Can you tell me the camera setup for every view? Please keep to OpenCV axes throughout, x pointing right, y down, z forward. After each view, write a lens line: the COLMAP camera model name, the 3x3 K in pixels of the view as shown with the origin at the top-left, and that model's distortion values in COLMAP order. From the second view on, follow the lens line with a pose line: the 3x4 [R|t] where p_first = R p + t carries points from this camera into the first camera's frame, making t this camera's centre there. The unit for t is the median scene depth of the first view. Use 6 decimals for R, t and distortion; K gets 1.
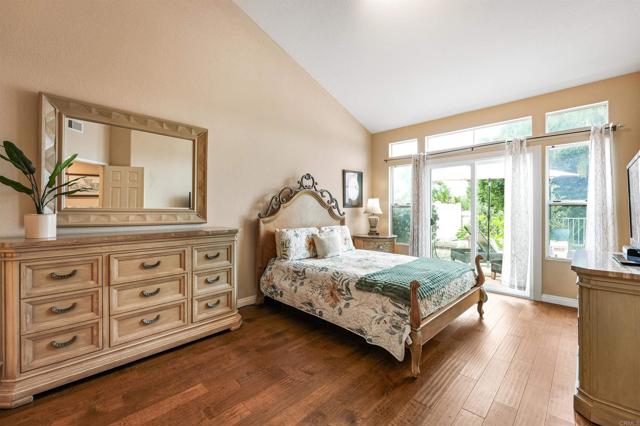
lens RADIAL K [[265.2, 0, 320.0], [0, 265.2, 213.0], [0, 0, 1]] dist [0.001498, -0.000008]
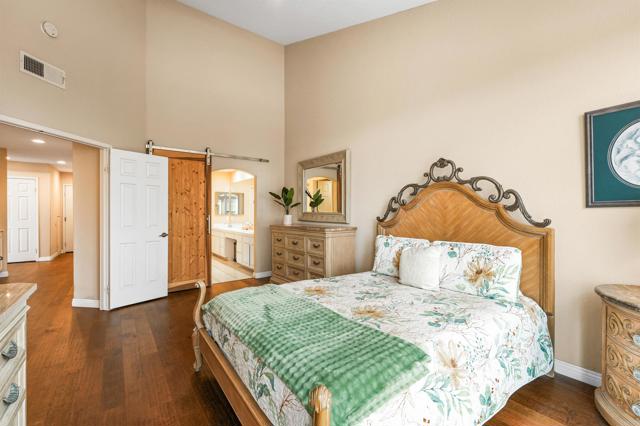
lens RADIAL K [[265.2, 0, 320.0], [0, 265.2, 213.0], [0, 0, 1]] dist [0.001498, -0.000008]
pose [[-0.136310, 0.004190, -0.990657, 0.637010], [-0.008007, 0.999954, 0.005331, -0.013559], [0.990634, 0.008659, -0.136271, 0.776850]]
